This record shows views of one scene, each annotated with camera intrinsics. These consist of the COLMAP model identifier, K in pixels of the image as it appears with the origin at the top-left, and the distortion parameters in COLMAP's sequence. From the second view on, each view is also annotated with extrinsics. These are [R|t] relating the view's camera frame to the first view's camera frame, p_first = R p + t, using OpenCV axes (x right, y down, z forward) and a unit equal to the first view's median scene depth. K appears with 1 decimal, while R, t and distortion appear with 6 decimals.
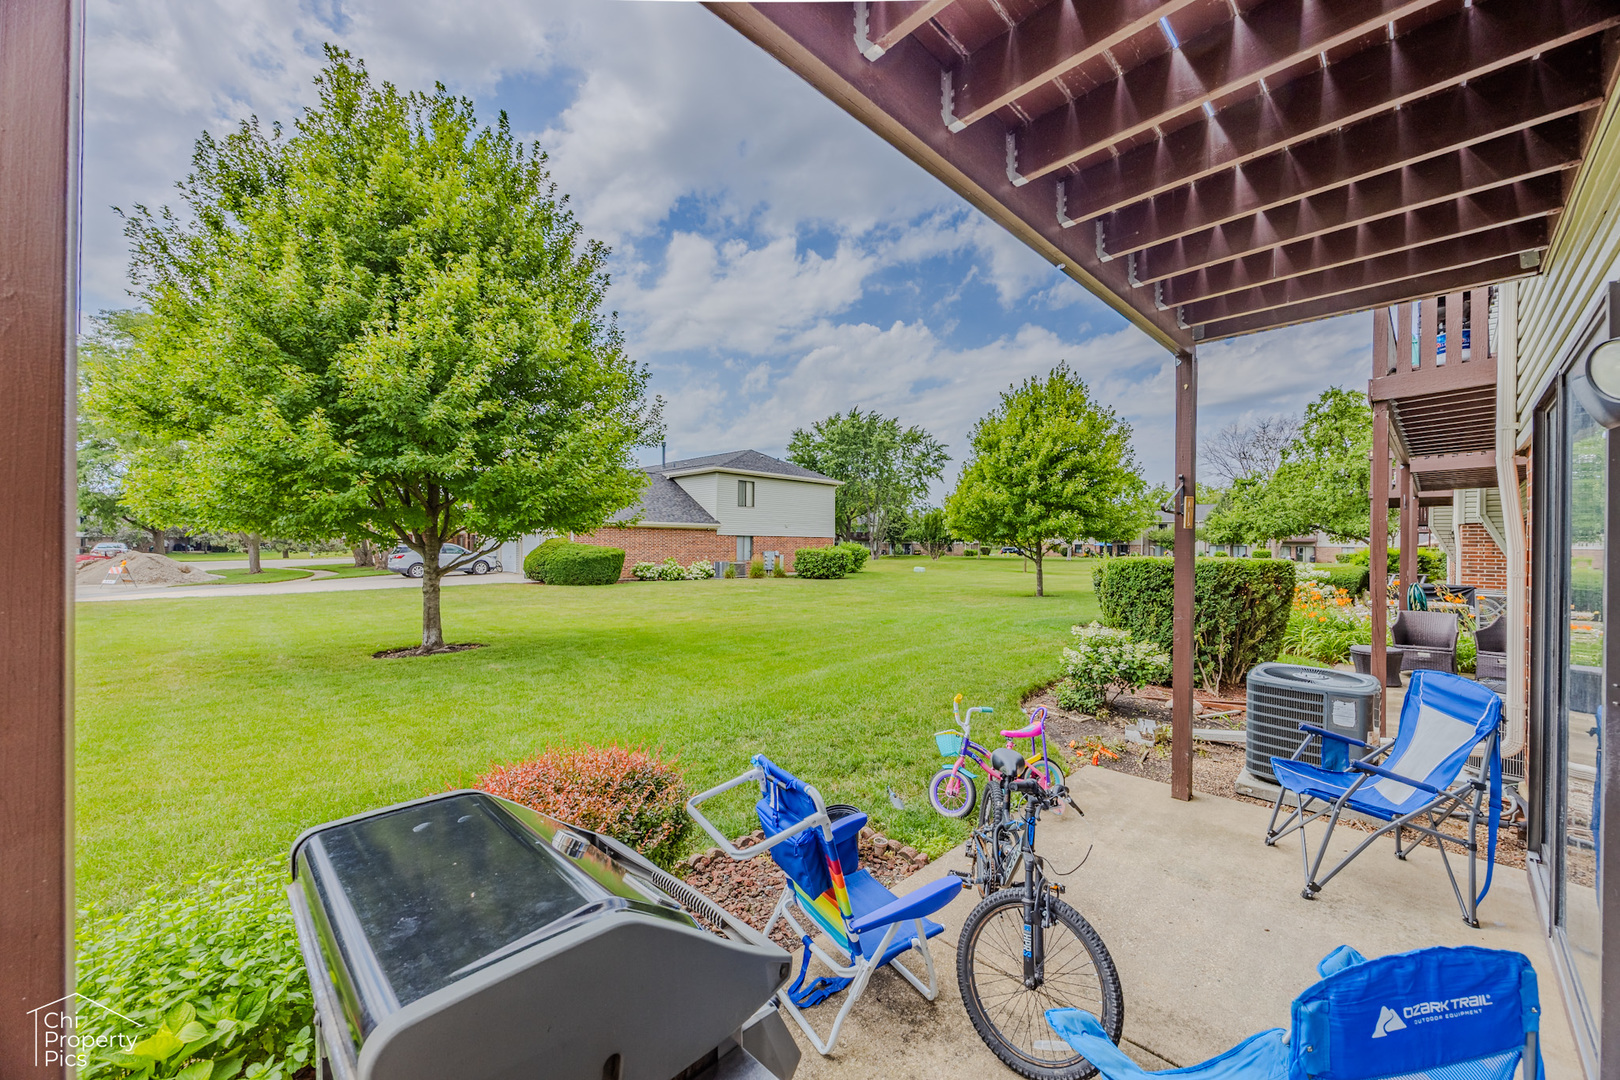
lens RADIAL K [[612.1, 0, 813.1], [0, 612.1, 540.8], [0, 0, 1]] dist [0.000051, -0.000010]
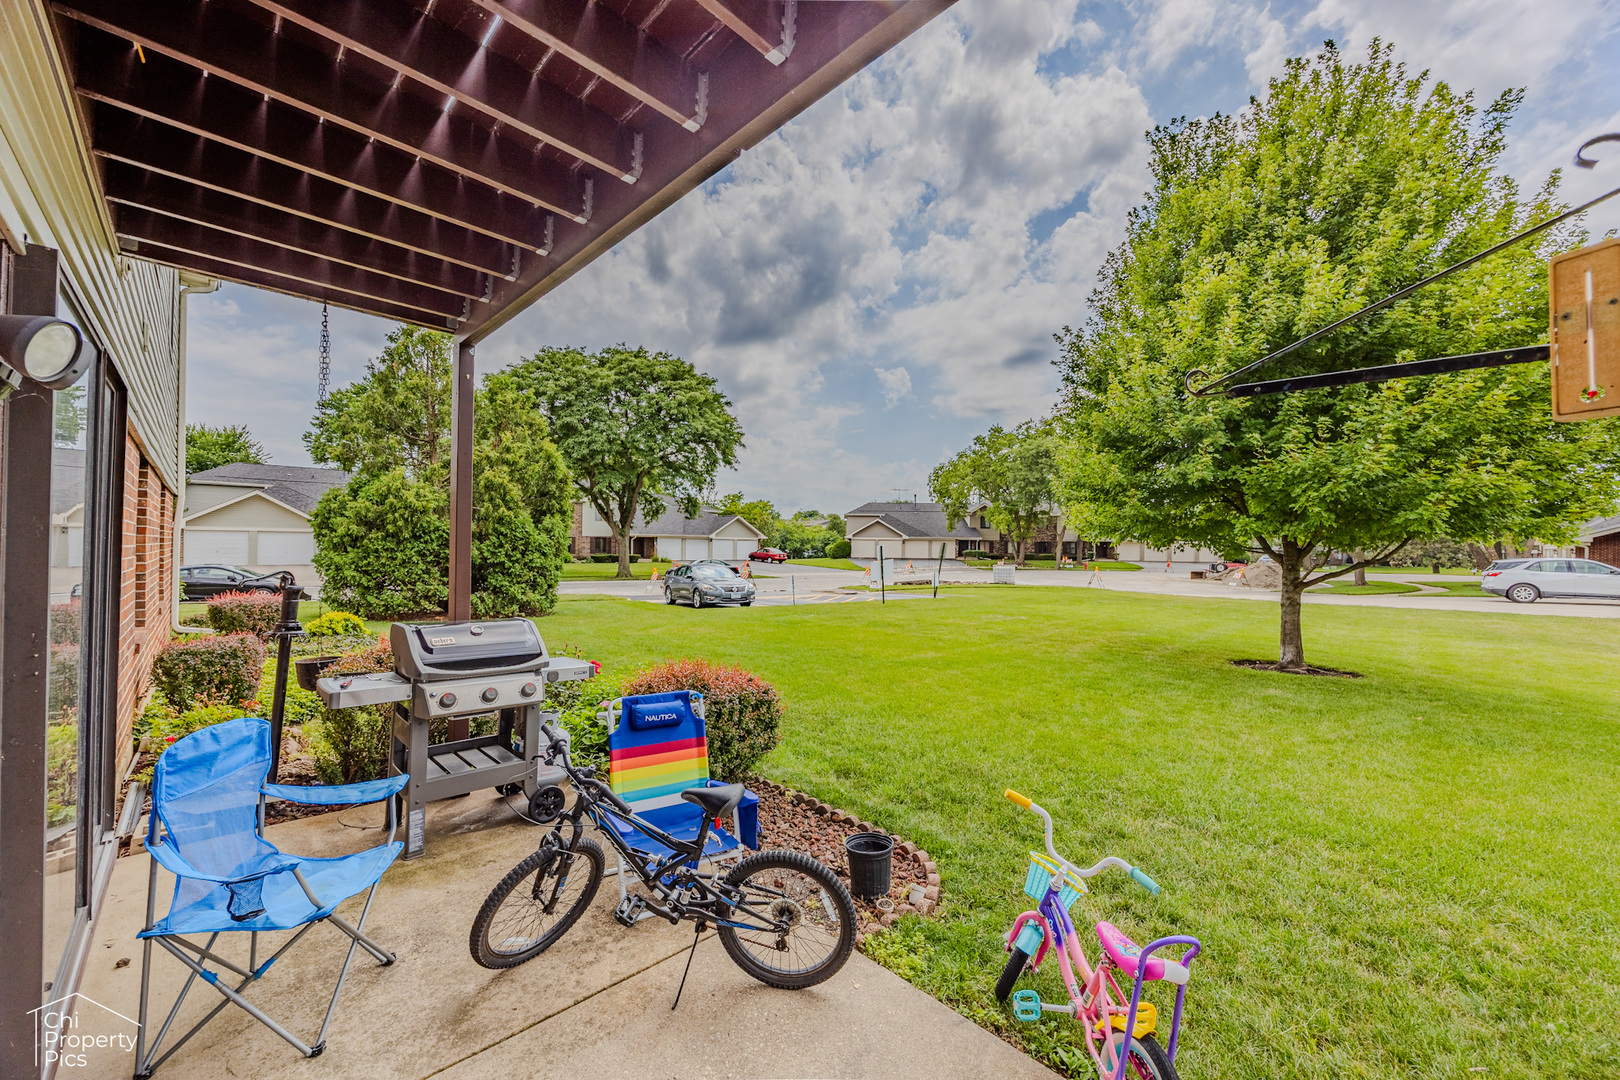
lens RADIAL K [[612.1, 0, 813.1], [0, 612.1, 540.8], [0, 0, 1]] dist [0.000051, -0.000010]
pose [[0.006805, -0.016169, -0.999846, 0.289195], [-0.007774, 0.999838, -0.016222, 0.008361], [0.999947, 0.007883, 0.006678, 0.280858]]
